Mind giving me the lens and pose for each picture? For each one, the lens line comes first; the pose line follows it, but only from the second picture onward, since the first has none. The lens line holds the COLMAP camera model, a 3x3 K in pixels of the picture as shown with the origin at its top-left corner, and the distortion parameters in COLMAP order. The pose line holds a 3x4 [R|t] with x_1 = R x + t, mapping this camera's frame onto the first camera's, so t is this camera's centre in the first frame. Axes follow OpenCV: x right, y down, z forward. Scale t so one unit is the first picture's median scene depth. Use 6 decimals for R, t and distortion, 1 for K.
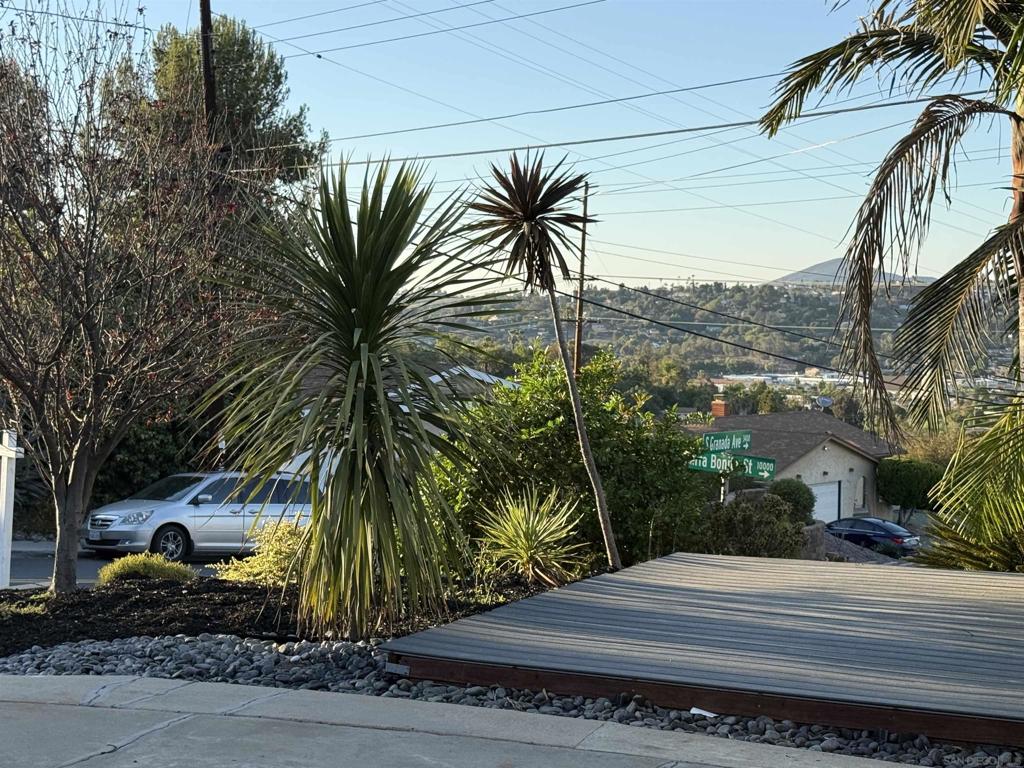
lens RADIAL K [[1645.3, 0, 512.0], [0, 1645.3, 384.0], [0, 0, 1]] dist [0.153504, -0.022404]
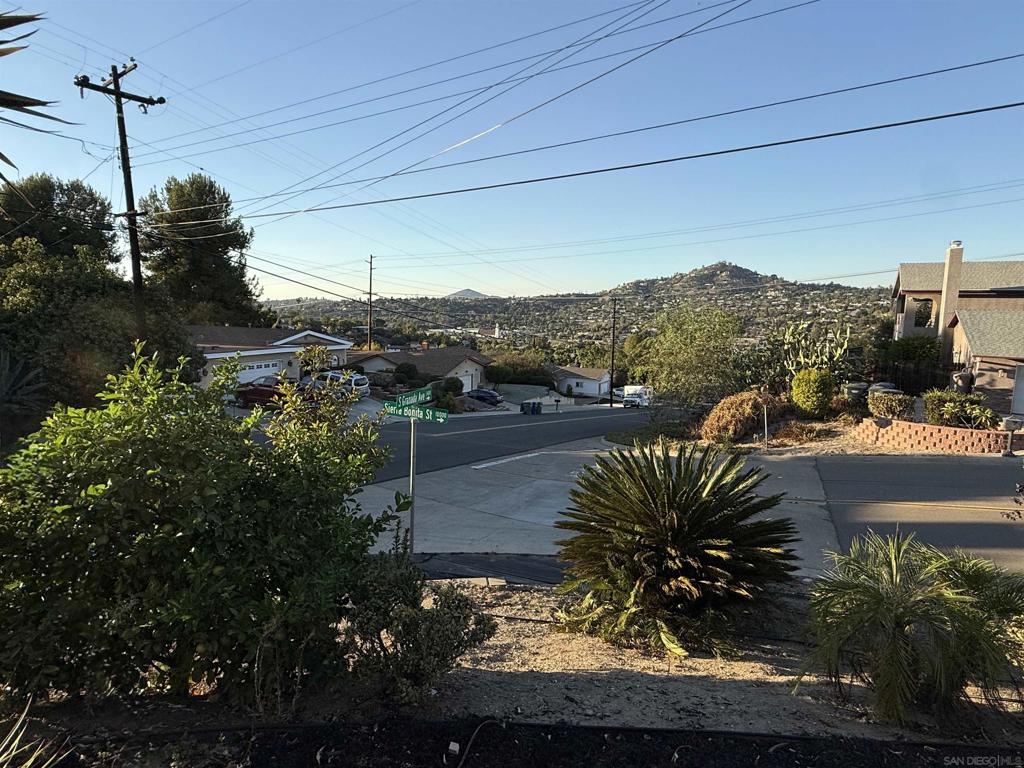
lens RADIAL K [[575.3, 0, 512.0], [0, 575.3, 384.0], [0, 0, 1]] dist [-0.002149, 0.000665]
pose [[0.963641, -0.028243, 0.265702, 0.145664], [0.004546, 0.995987, 0.089379, -0.041479], [-0.267160, -0.084921, 0.959903, 0.912347]]
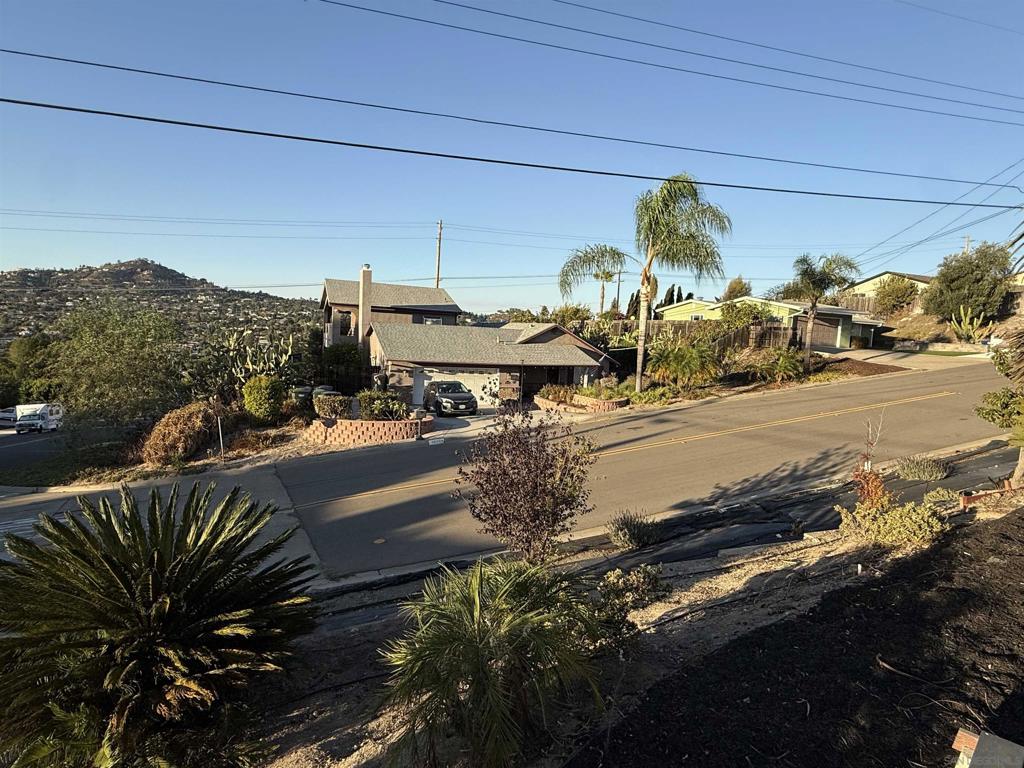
lens RADIAL K [[575.3, 0, 512.0], [0, 575.3, 384.0], [0, 0, 1]] dist [-0.002149, 0.000665]
pose [[0.379647, -0.065693, 0.922796, 0.176019], [-0.011684, 0.997056, 0.075787, -0.043136], [-0.925058, -0.039554, 0.377762, 1.023946]]
